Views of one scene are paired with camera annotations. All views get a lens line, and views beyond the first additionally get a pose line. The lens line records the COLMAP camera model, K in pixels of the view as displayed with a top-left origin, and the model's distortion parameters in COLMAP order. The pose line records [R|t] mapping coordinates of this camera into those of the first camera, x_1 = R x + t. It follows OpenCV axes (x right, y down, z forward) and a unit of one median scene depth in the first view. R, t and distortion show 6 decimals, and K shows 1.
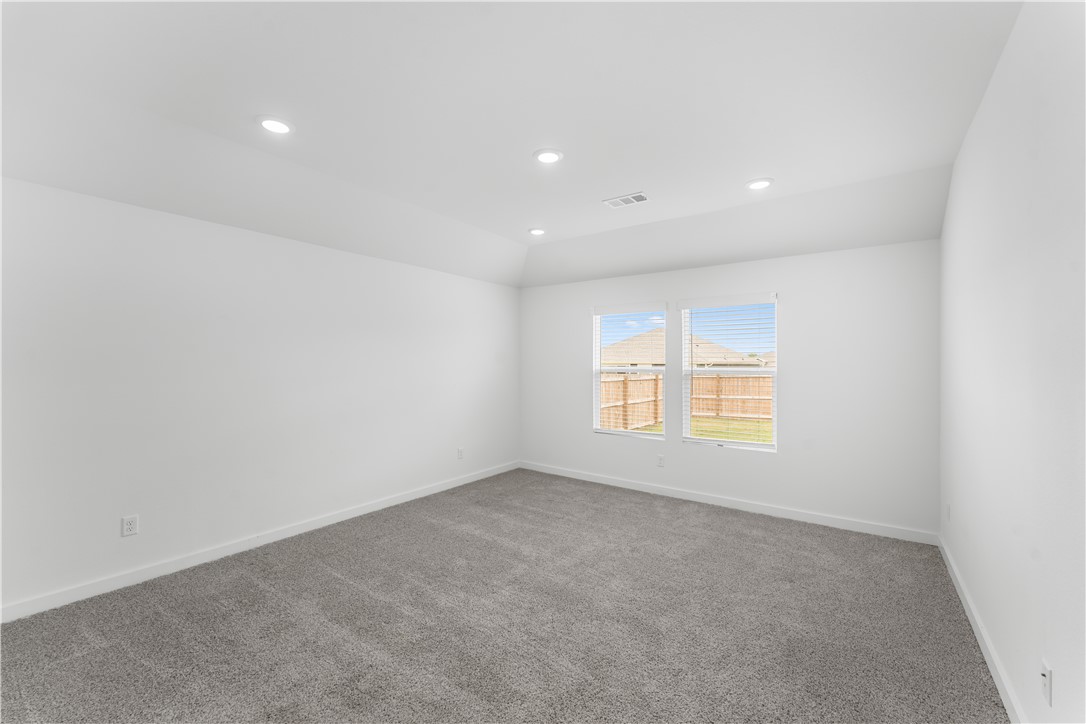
lens RADIAL K [[442.6, 0, 543.0], [0, 442.6, 362.0], [0, 0, 1]] dist [-0.000577, -0.000059]
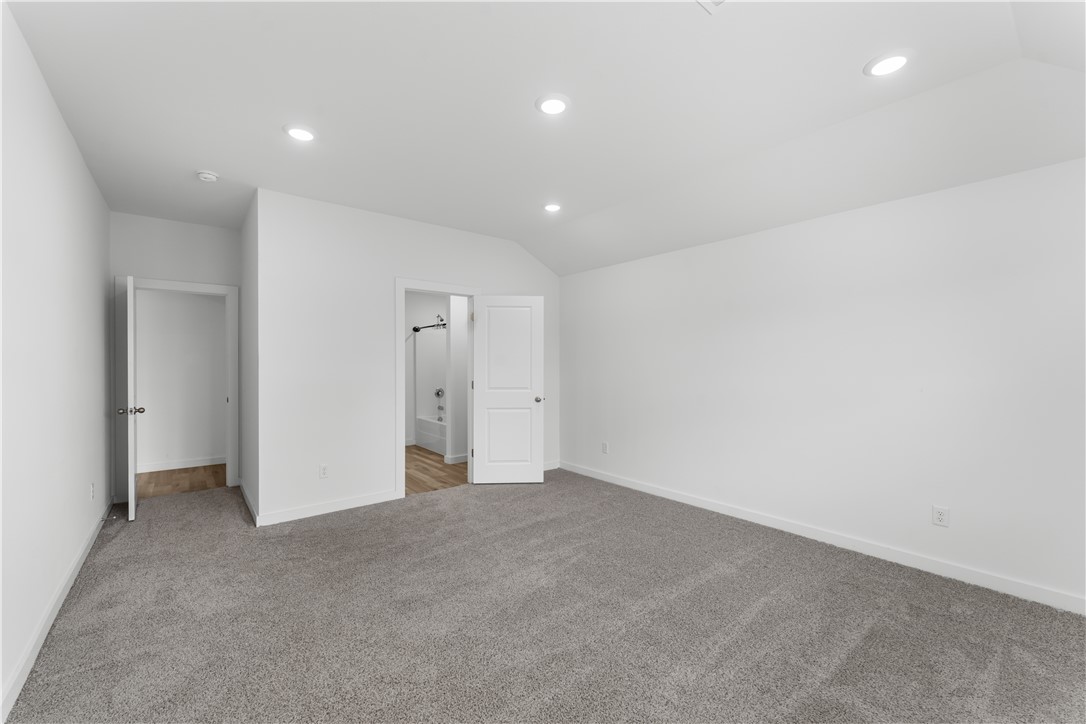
lens RADIAL K [[442.6, 0, 543.0], [0, 442.6, 362.0], [0, 0, 1]] dist [-0.000577, -0.000059]
pose [[-0.249866, 0.007286, -0.968253, 0.729933], [0.010027, 0.999938, 0.004937, 0.008669], [0.968229, -0.008475, -0.249923, 1.013908]]
